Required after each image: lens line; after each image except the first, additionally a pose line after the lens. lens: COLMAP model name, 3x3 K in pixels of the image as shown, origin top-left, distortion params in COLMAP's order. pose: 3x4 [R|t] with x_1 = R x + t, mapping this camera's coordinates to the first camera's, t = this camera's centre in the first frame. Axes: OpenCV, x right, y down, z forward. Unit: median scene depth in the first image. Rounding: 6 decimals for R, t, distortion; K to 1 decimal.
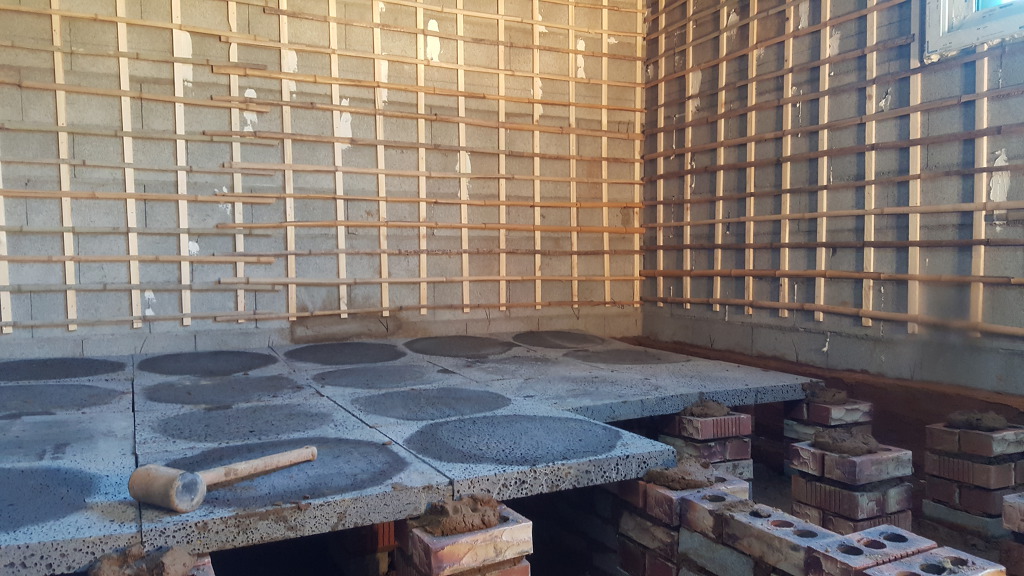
lens RADIAL K [[738.1, 0, 503.2], [0, 738.1, 322.4], [0, 0, 1]] dist [0.151676, -0.252456]
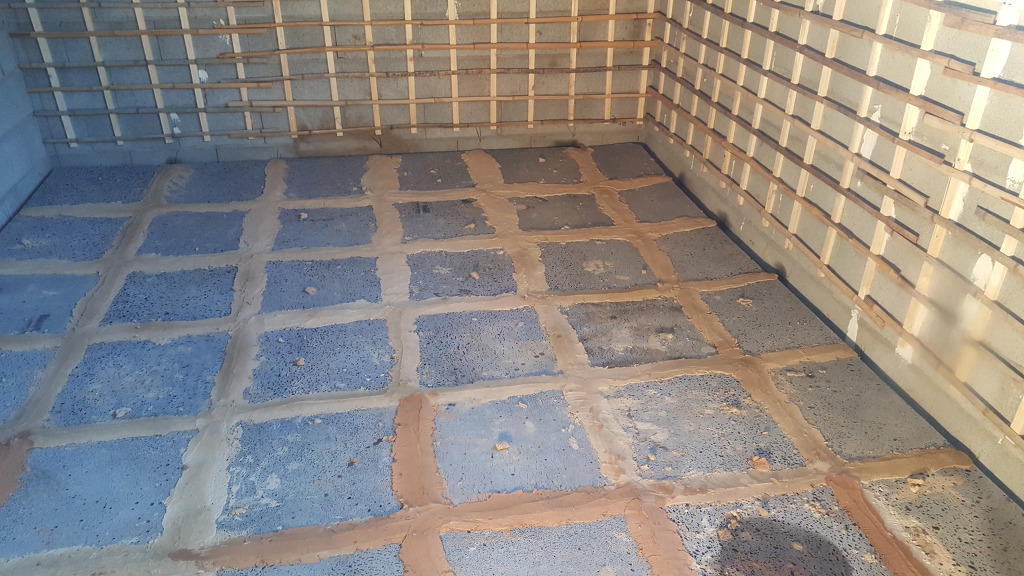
lens RADIAL K [[741.8, 0, 506.8], [0, 741.8, 307.5], [0, 0, 1]] dist [0.114363, -0.169856]
pose [[0.961381, 0.150903, -0.230161, 0.331883], [-0.036628, 0.898996, 0.436423, -0.277920], [0.272771, -0.411138, 0.869805, -0.030736]]
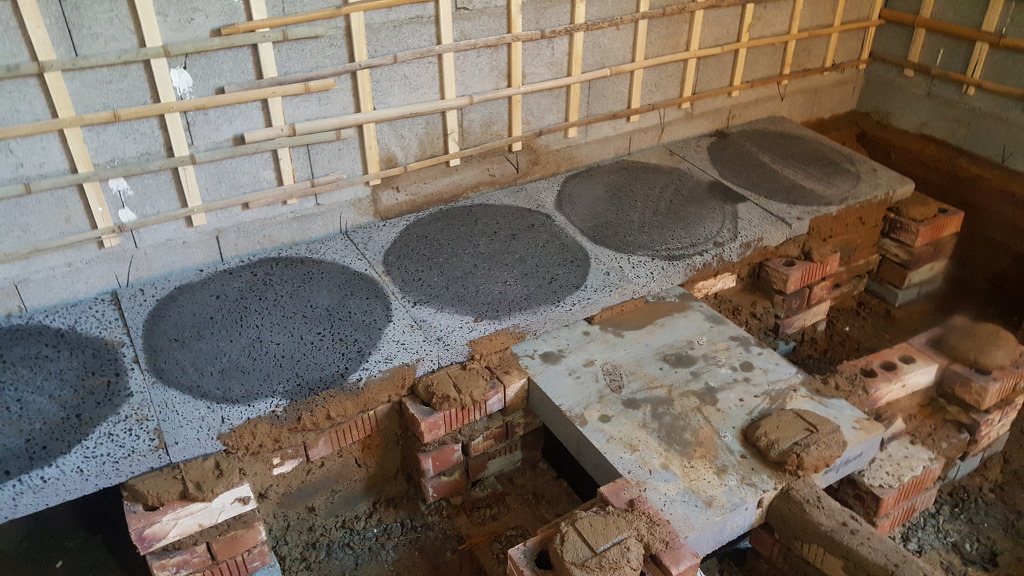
lens RADIAL K [[742.1, 0, 512.1], [0, 742.1, 295.1], [0, 0, 1]] dist [0.152508, -0.247777]
pose [[0.995194, -0.049674, 0.084386, -0.223434], [0.003197, 0.877801, 0.479014, -0.197013], [-0.097869, -0.476442, 0.873742, 0.433688]]
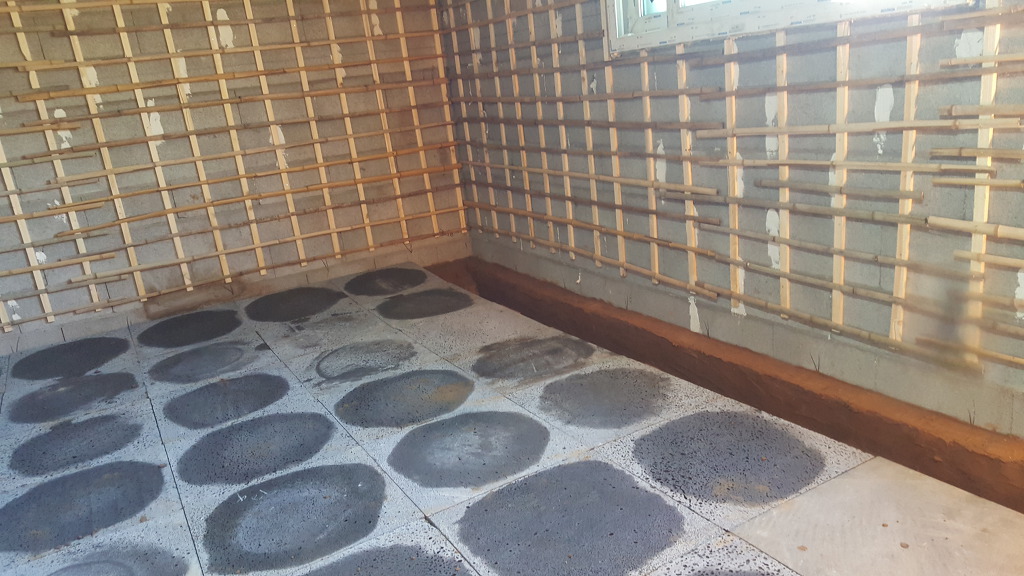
lens RADIAL K [[741.8, 0, 506.8], [0, 741.8, 307.5], [0, 0, 1]] dist [0.114363, -0.169856]
pose [[0.992823, -0.118009, 0.019389, 0.250179], [0.110962, 0.969465, 0.218687, -0.182882], [-0.044604, -0.214967, 0.975602, -0.175277]]
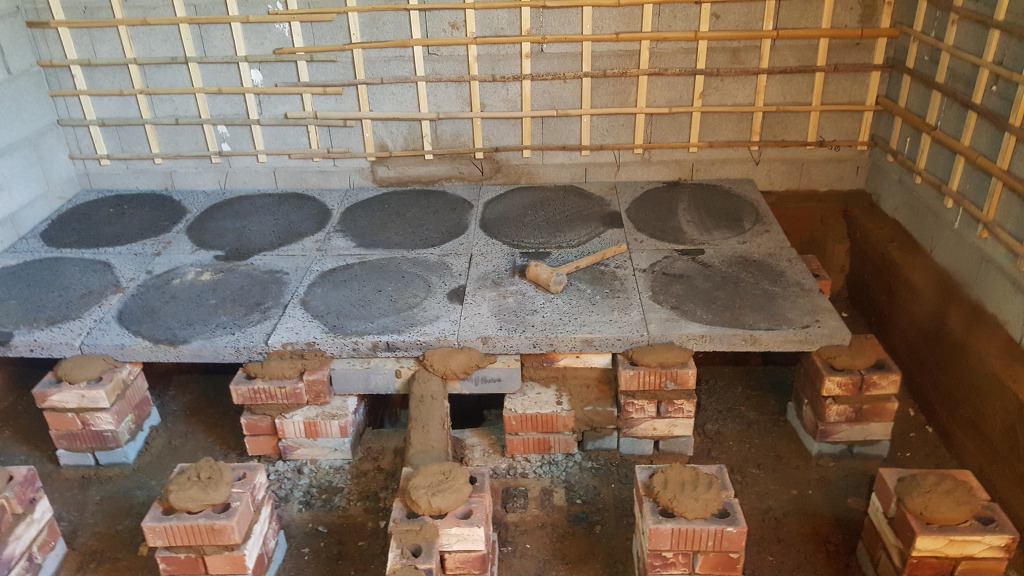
lens RADIAL K [[742.1, 0, 512.1], [0, 742.1, 295.1], [0, 0, 1]] dist [0.152508, -0.247777]
pose [[0.884563, 0.205365, -0.418776, 0.257177], [-0.011302, 0.907024, 0.420926, -0.224495], [0.466283, -0.367603, 0.804641, 0.301690]]
